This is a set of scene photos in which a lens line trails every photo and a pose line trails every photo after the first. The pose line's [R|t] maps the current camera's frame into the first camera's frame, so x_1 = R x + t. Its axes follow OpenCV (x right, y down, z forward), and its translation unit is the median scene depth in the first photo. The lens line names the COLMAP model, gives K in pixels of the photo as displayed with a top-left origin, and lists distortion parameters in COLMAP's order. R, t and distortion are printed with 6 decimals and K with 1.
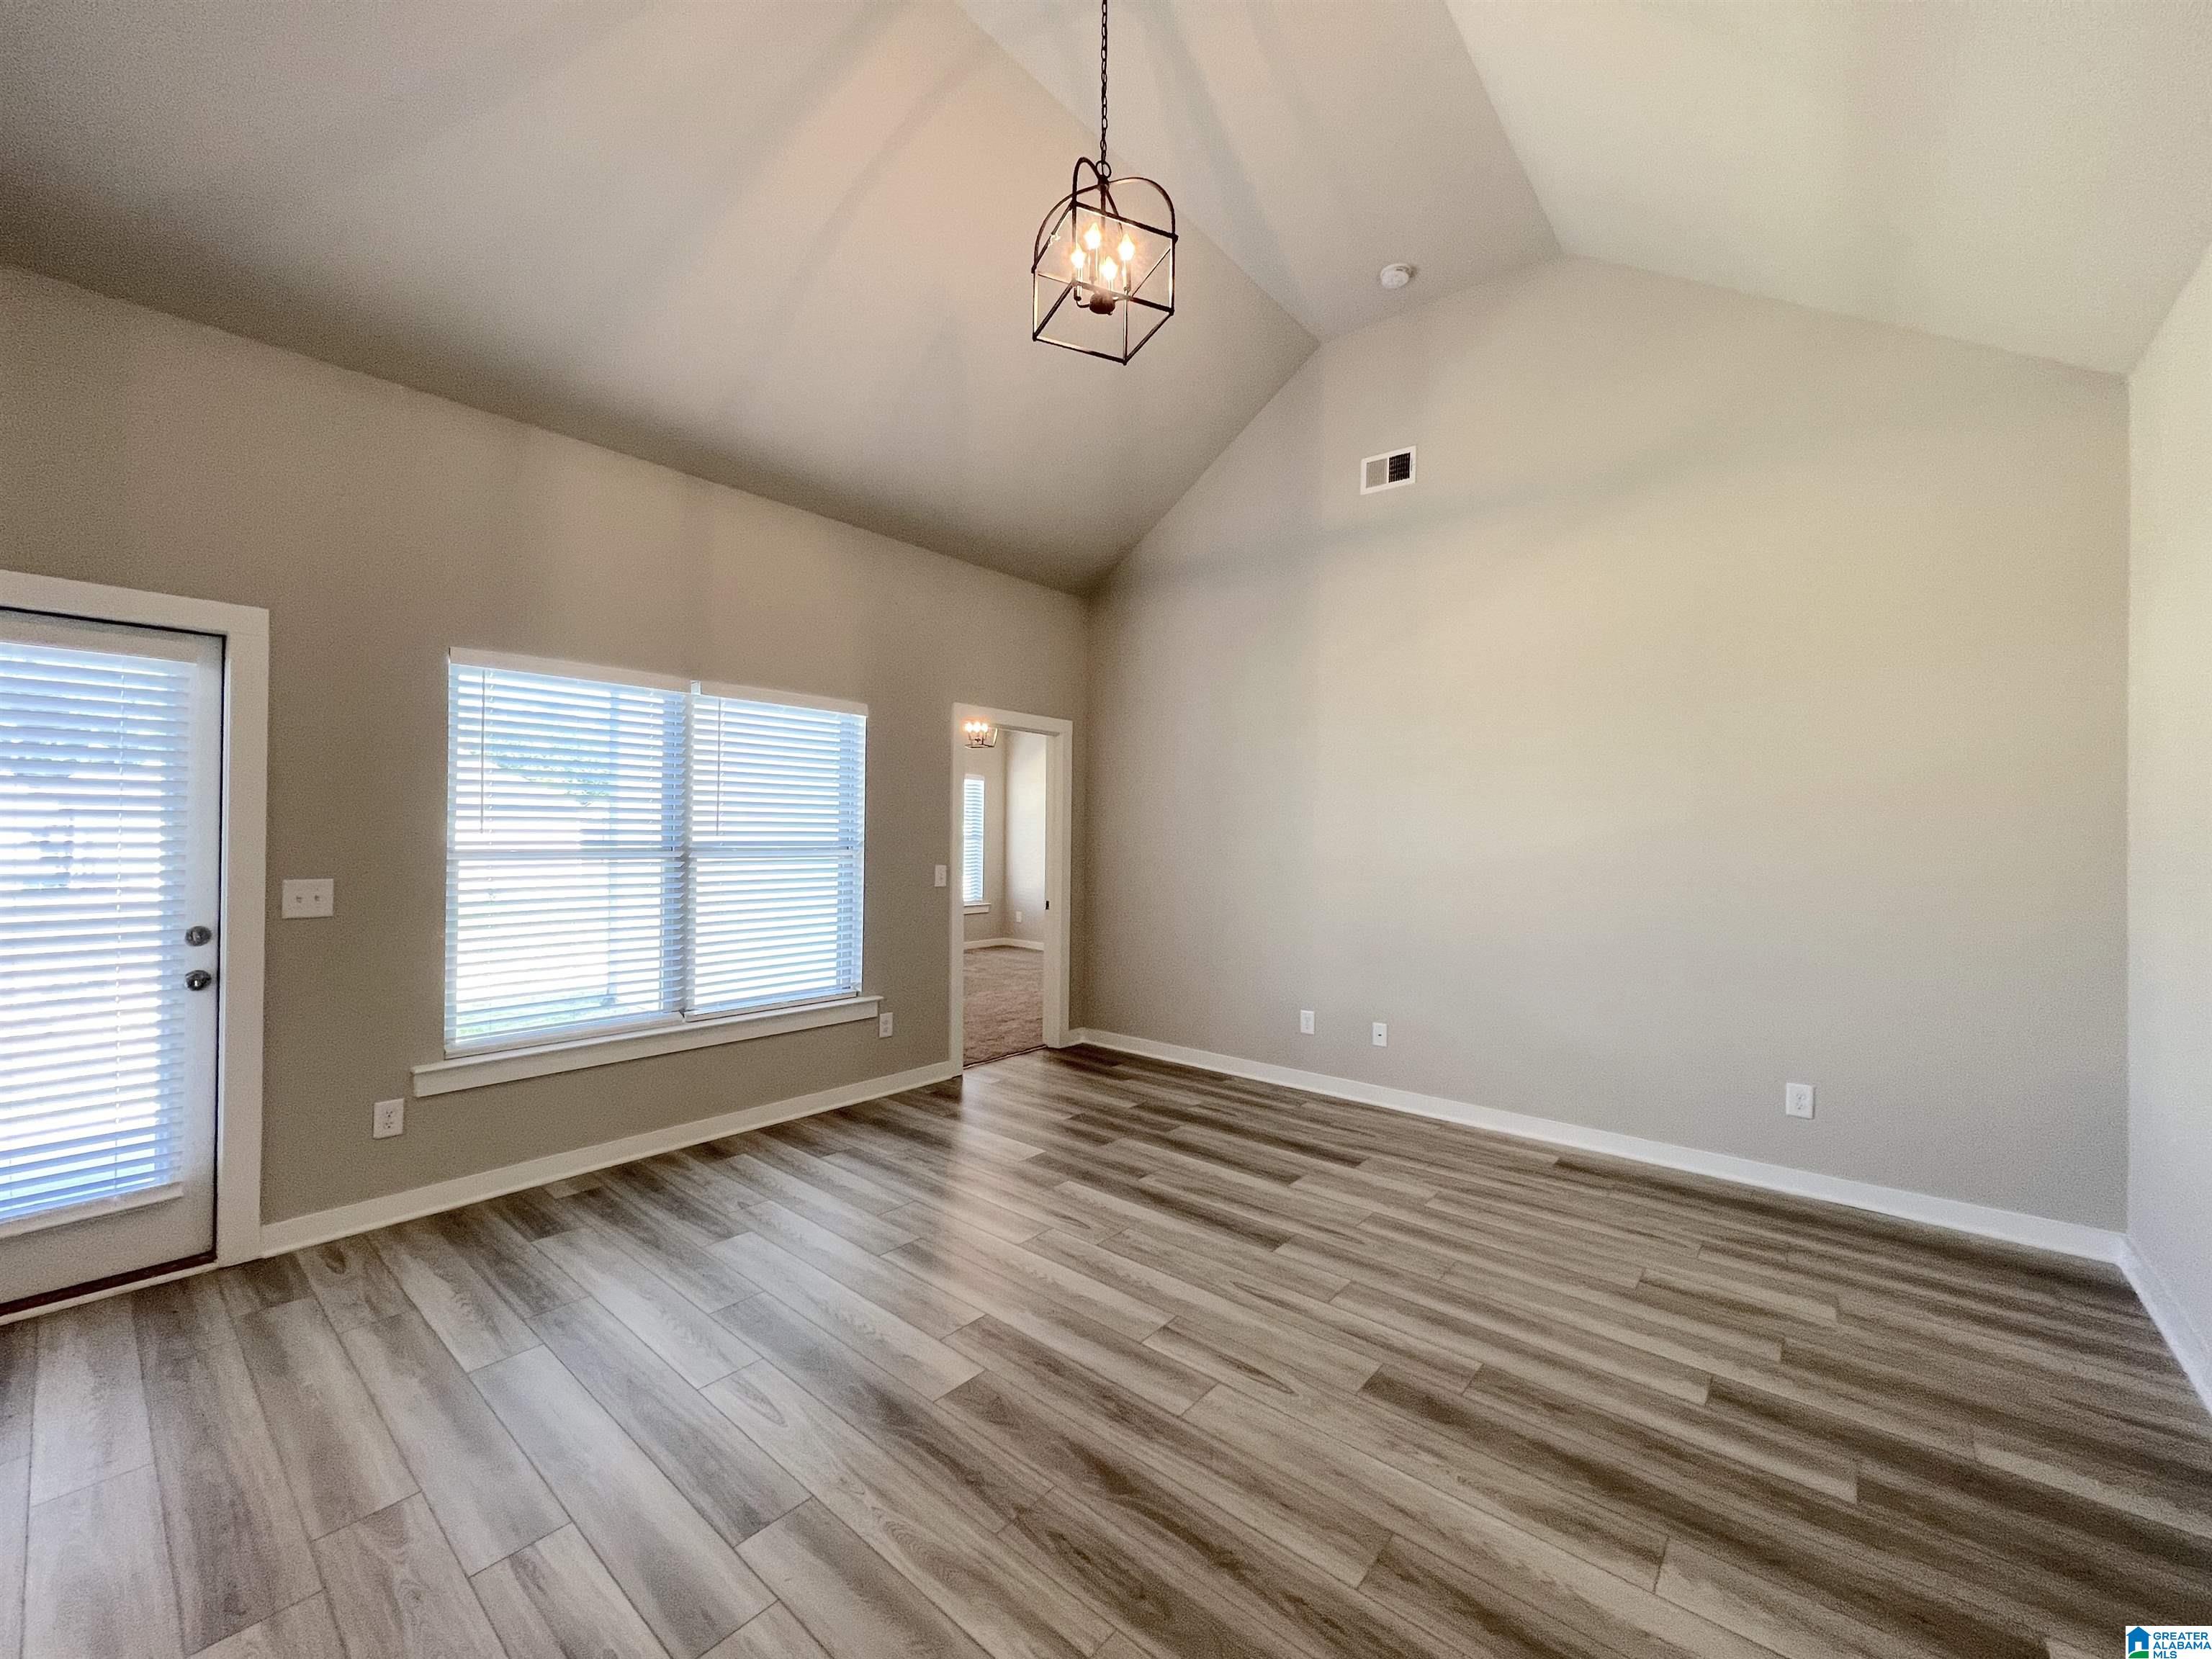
lens RADIAL K [[886.5, 0, 1101.4], [0, 886.5, 830.8], [0, 0, 1]] dist [-0.000596, 0.000417]
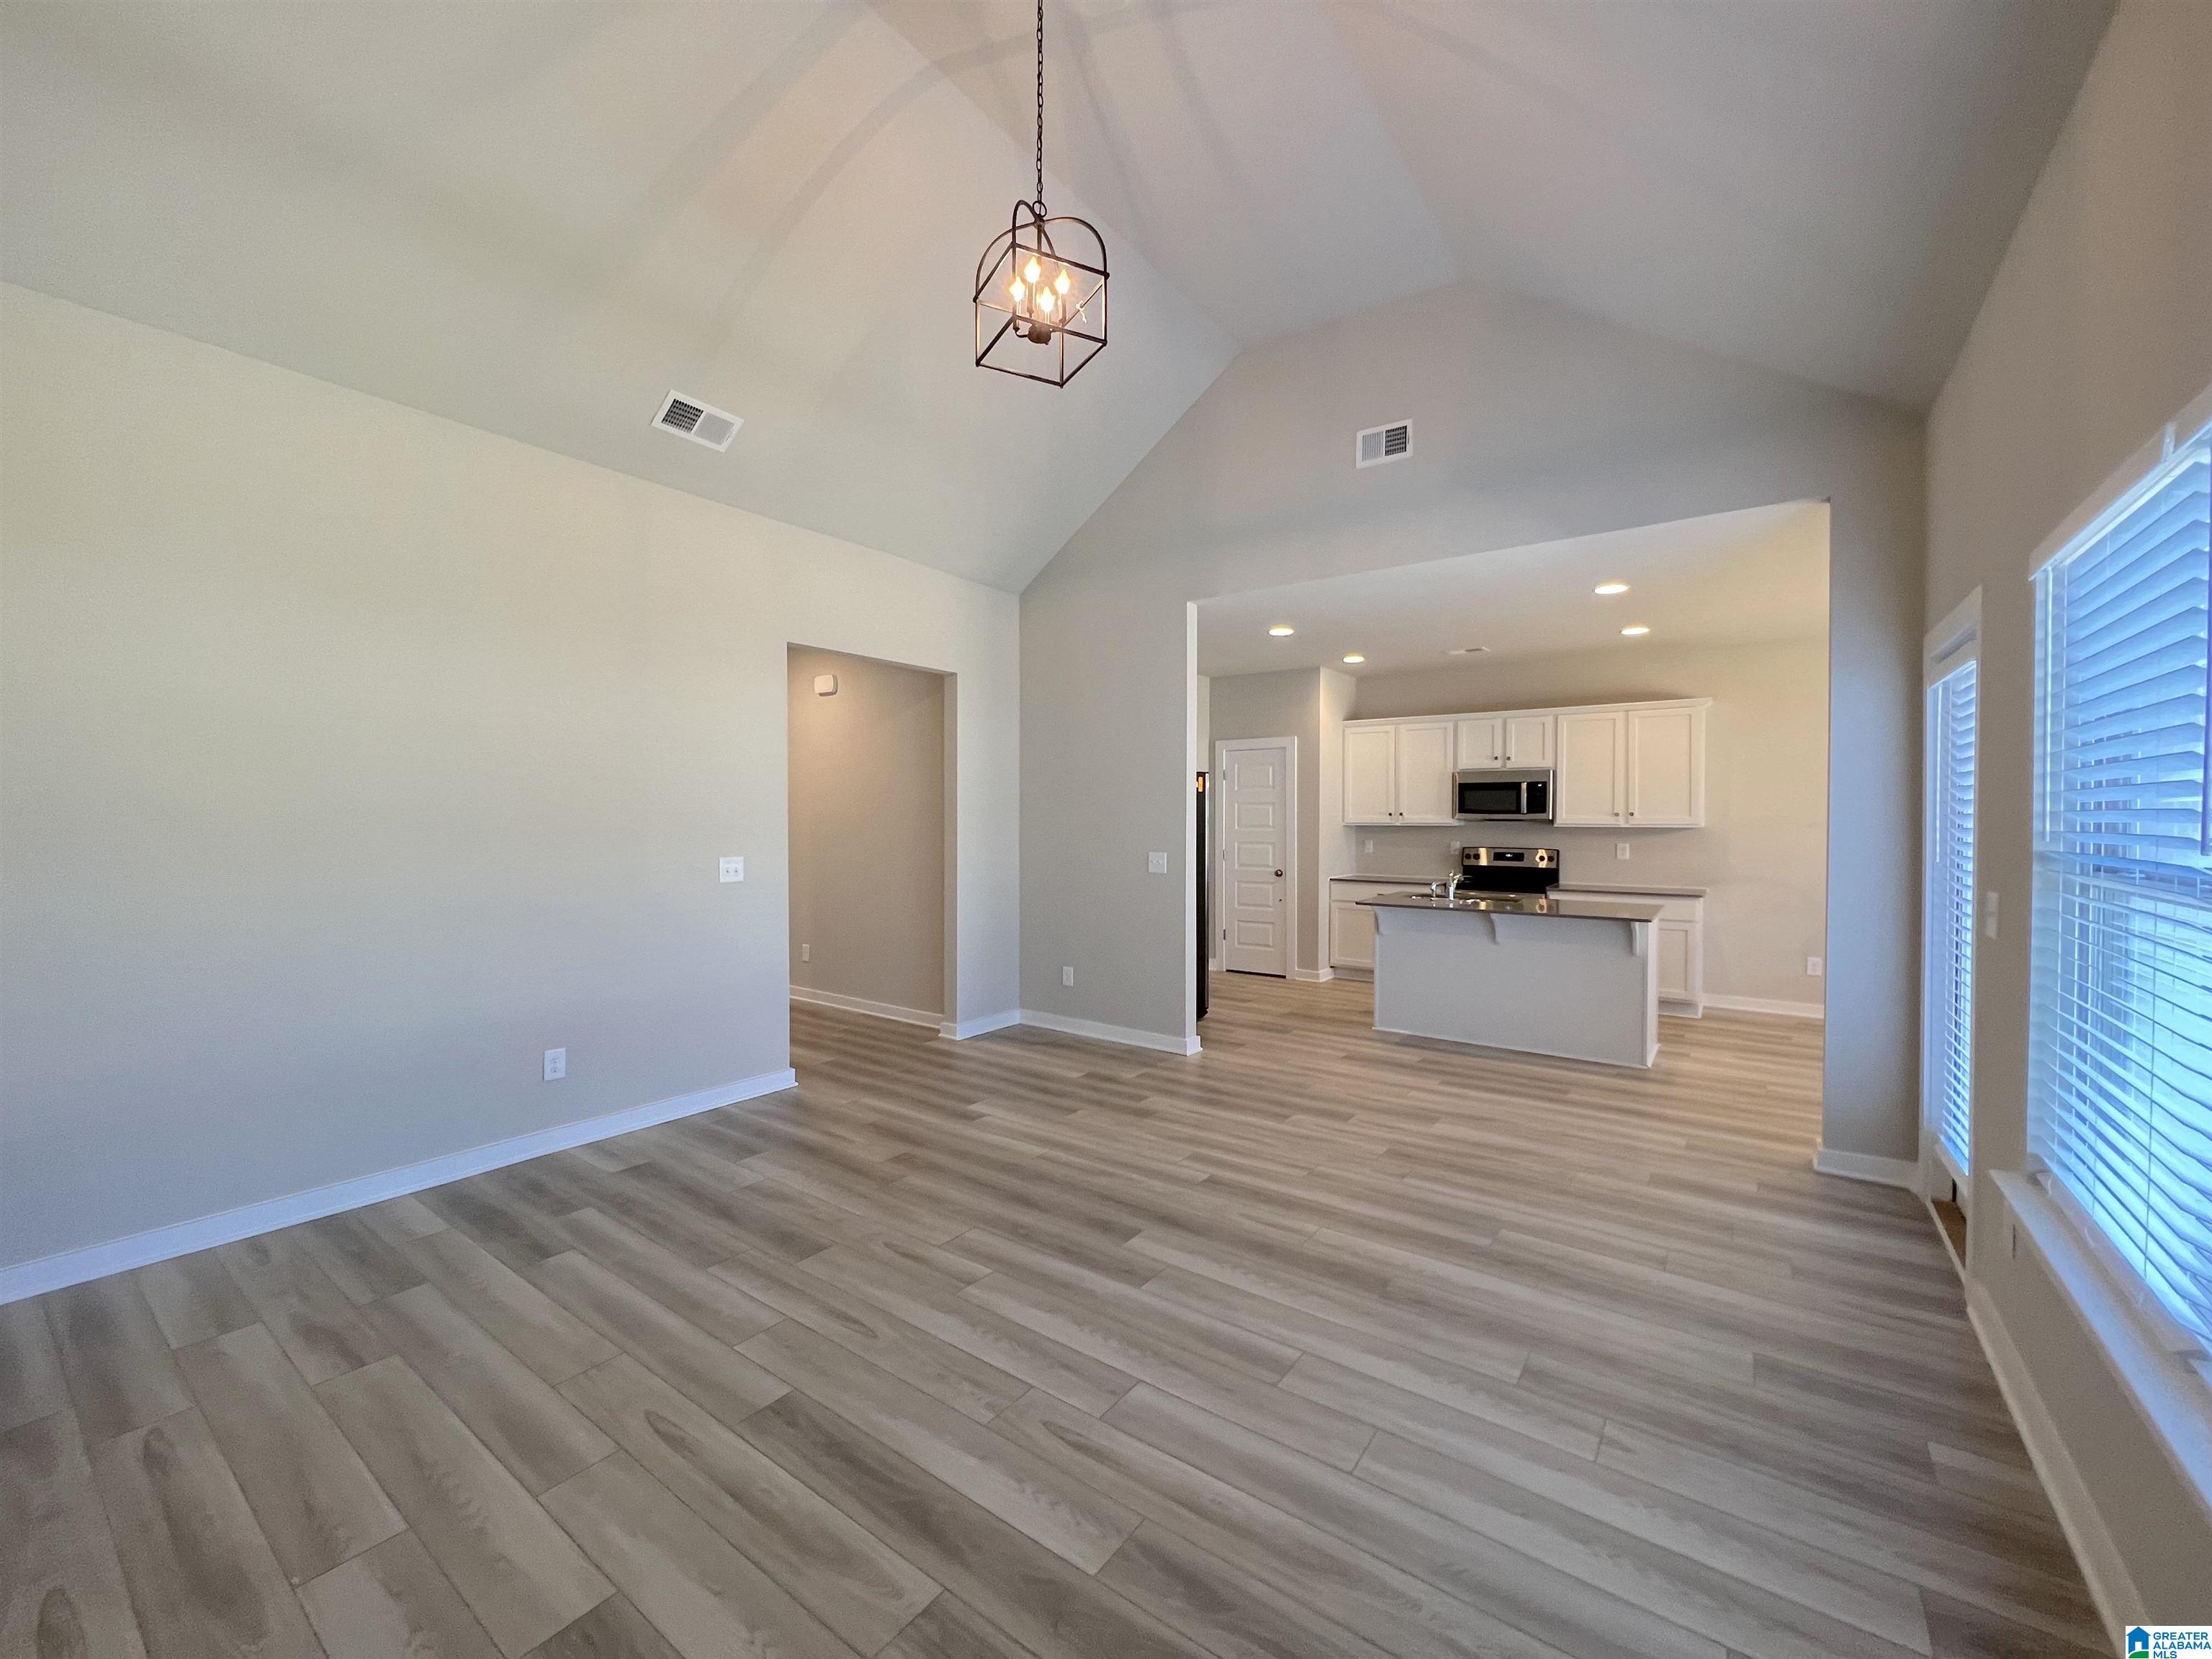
lens RADIAL K [[886.5, 0, 1101.4], [0, 886.5, 830.8], [0, 0, 1]] dist [-0.000596, 0.000417]
pose [[-0.997306, -0.011611, -0.072428, -0.002702], [-0.012480, 0.999855, 0.011556, -0.001024], [0.072283, 0.012429, -0.997307, 1.575167]]
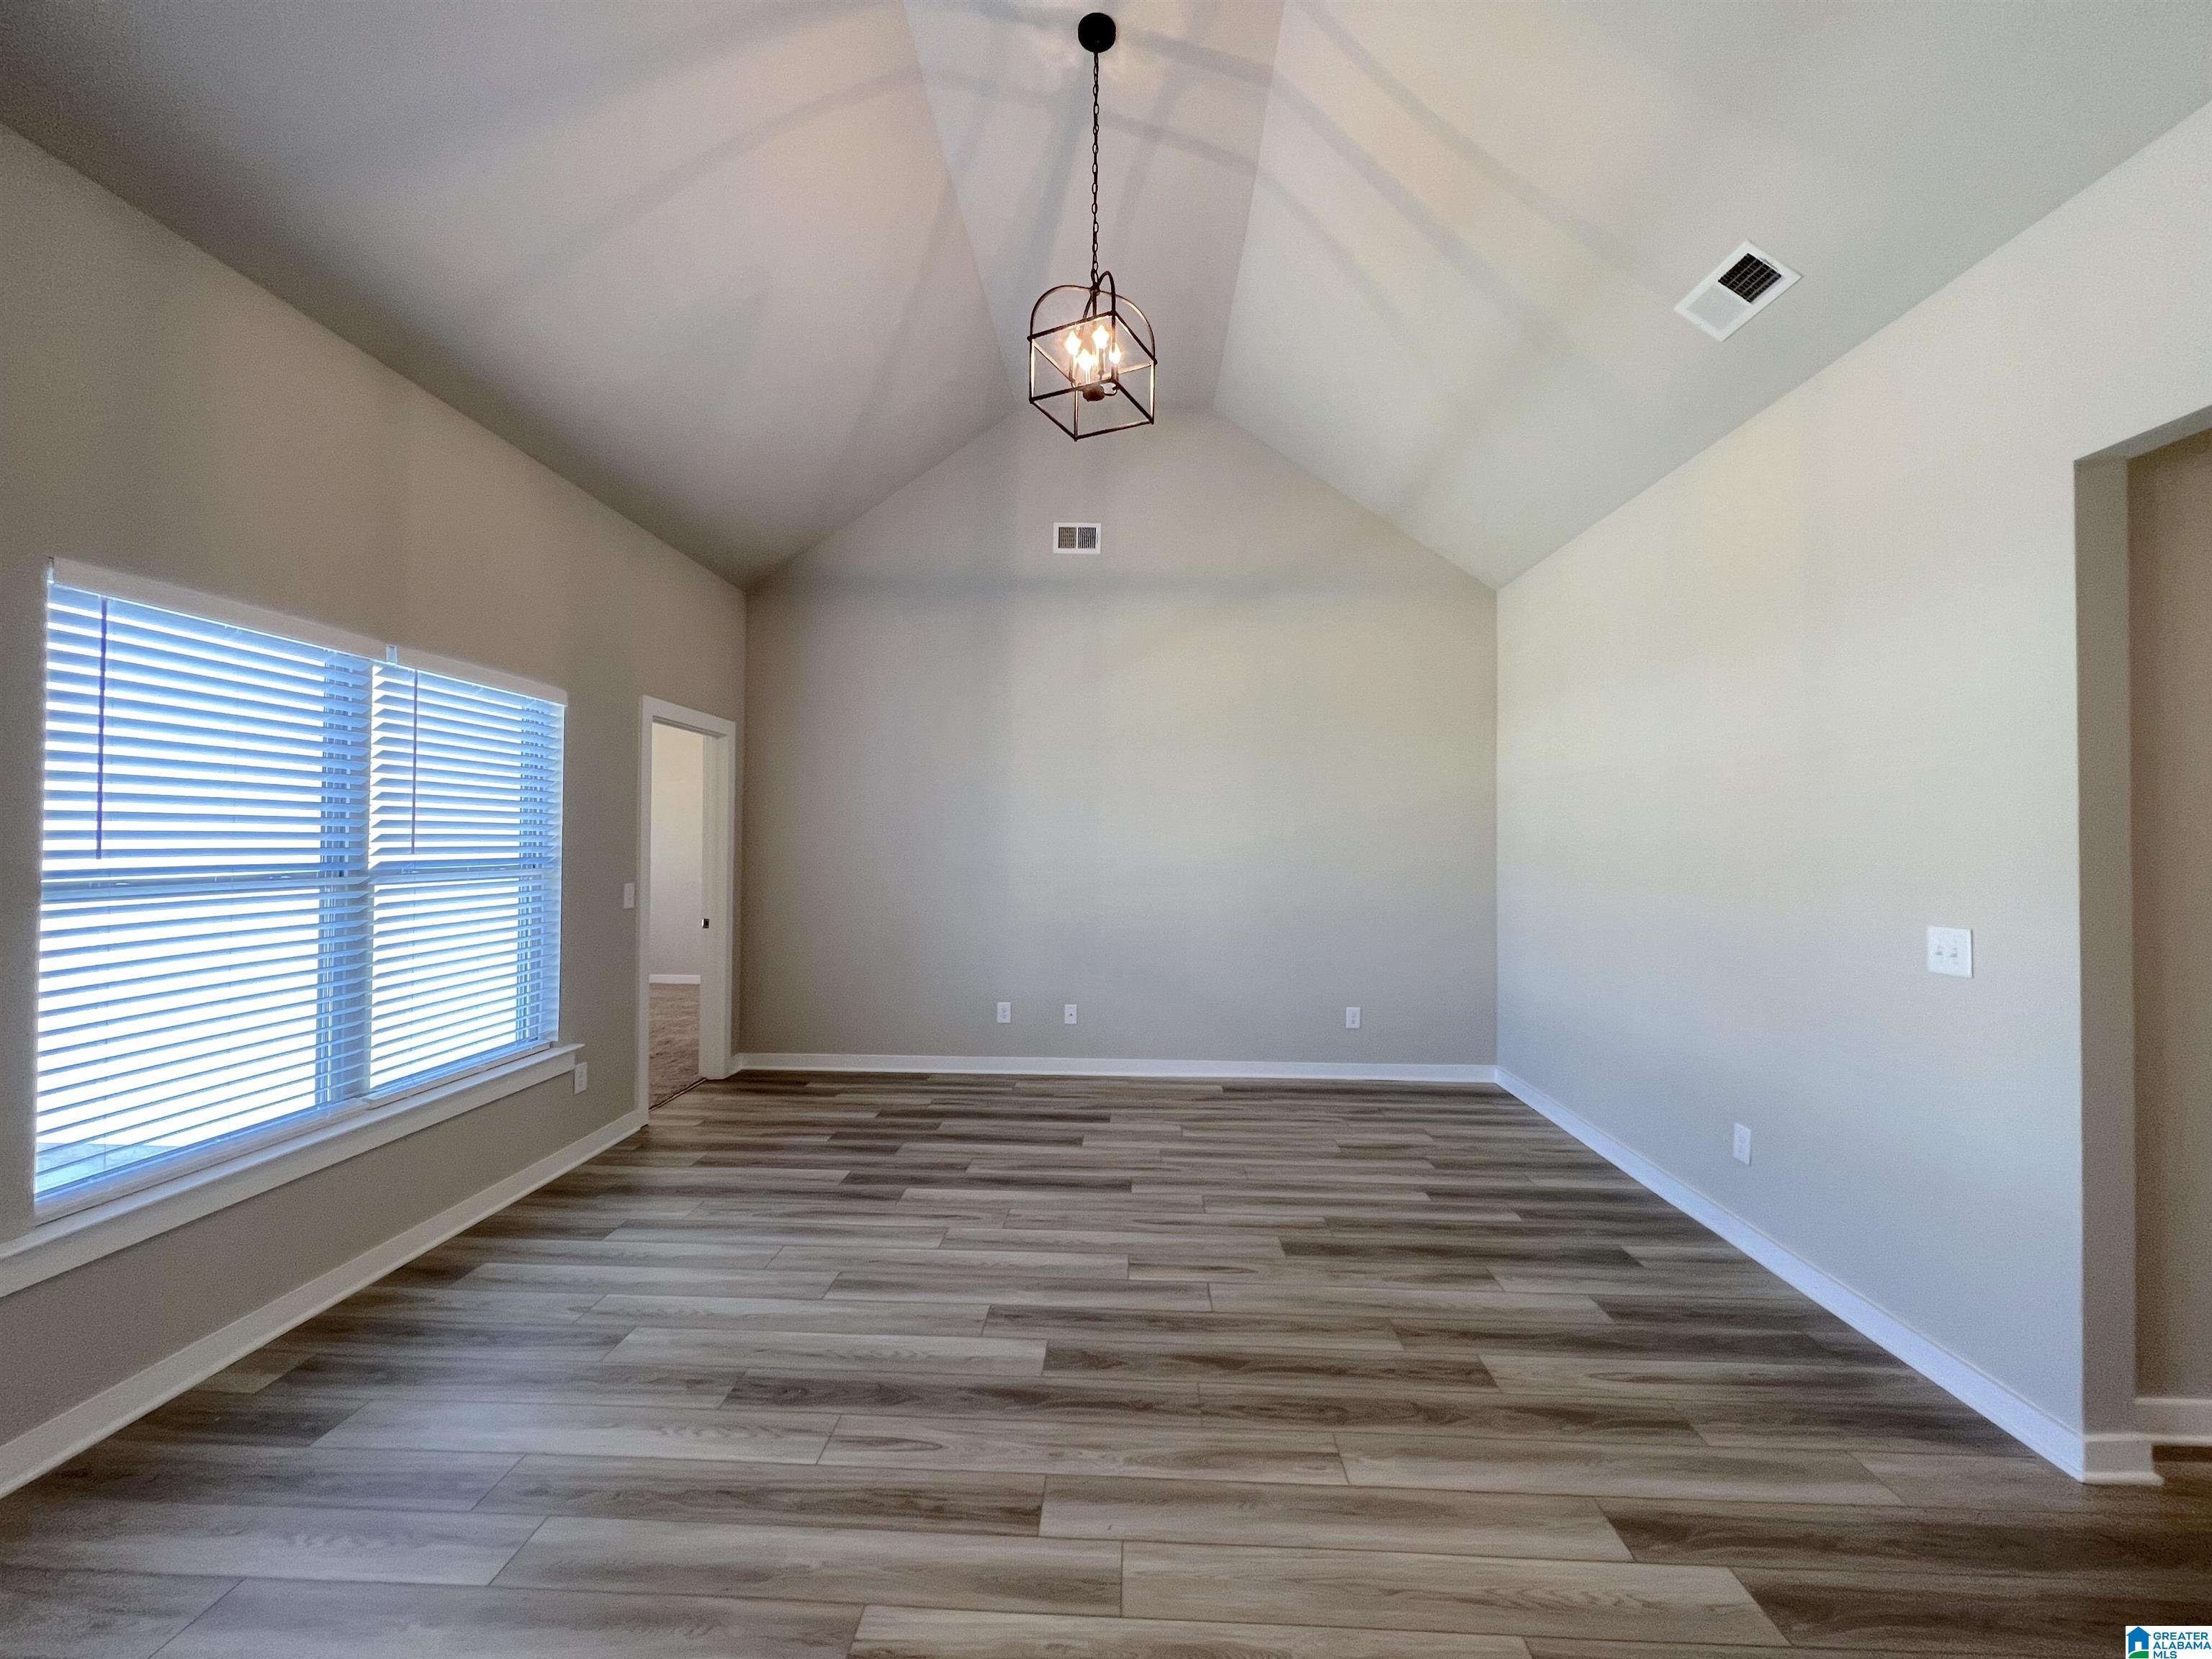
lens RADIAL K [[886.5, 0, 1101.4], [0, 886.5, 830.8], [0, 0, 1]] dist [-0.000596, 0.000417]
pose [[0.788216, 0.002374, 0.615394, -0.528027], [-0.000571, 0.999995, -0.003125, -0.014617], [-0.615399, 0.002112, 0.788213, 0.062553]]
